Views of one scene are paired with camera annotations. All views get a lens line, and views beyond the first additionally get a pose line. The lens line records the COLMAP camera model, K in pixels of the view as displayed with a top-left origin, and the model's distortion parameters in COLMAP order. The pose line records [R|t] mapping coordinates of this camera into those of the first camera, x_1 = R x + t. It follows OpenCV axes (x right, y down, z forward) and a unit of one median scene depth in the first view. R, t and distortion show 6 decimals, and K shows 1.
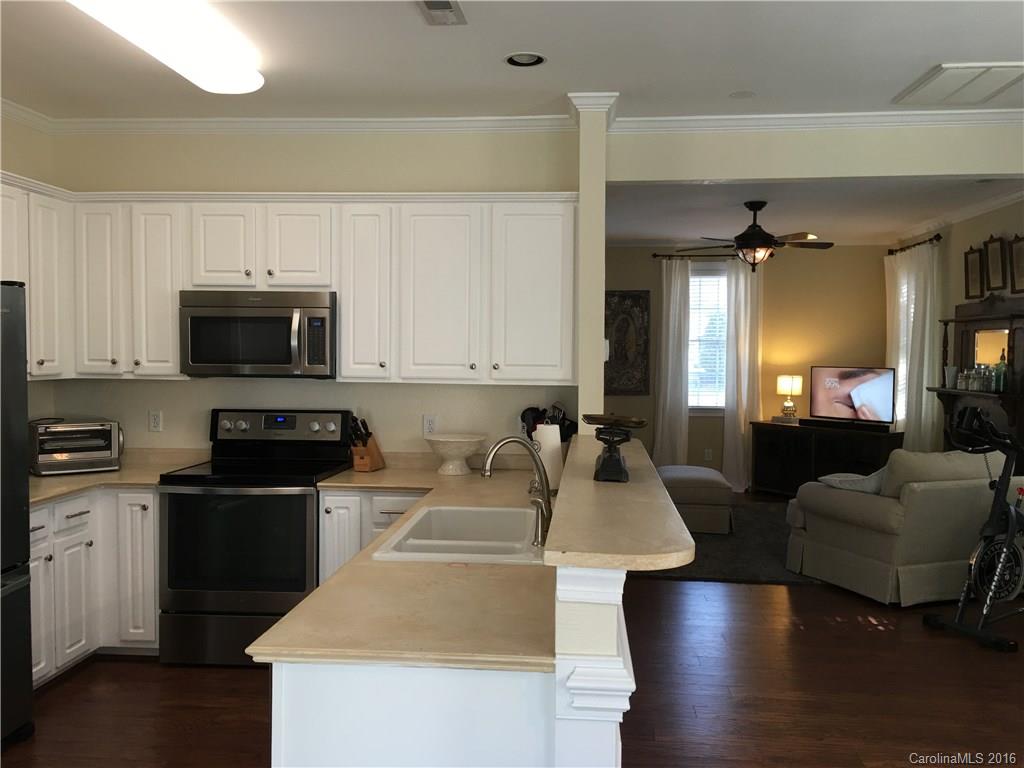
lens RADIAL K [[870.7, 0, 509.1], [0, 870.7, 386.8], [0, 0, 1]] dist [0.085085, -0.117414]
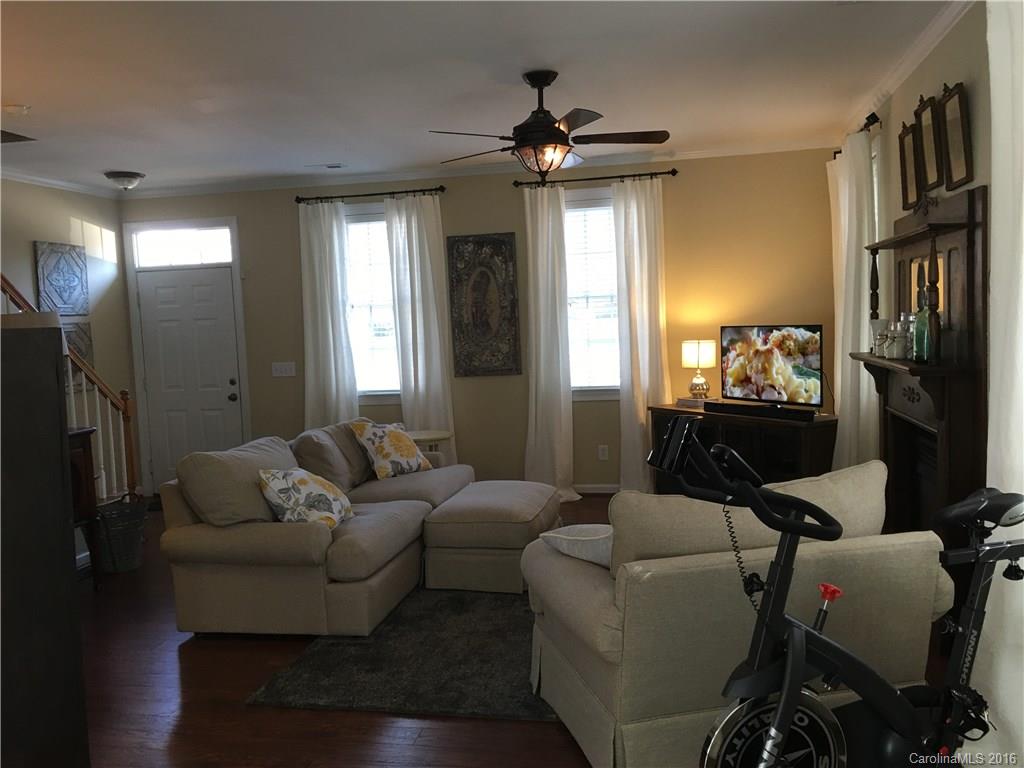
lens RADIAL K [[870.7, 0, 517.2], [0, 870.7, 382.8], [0, 0, 1]] dist [0.085085, -0.117414]
pose [[0.993900, -0.038047, -0.103518, 0.244429], [0.041303, 0.998711, 0.029496, -0.005470], [0.102262, -0.033591, 0.994190, 0.276104]]
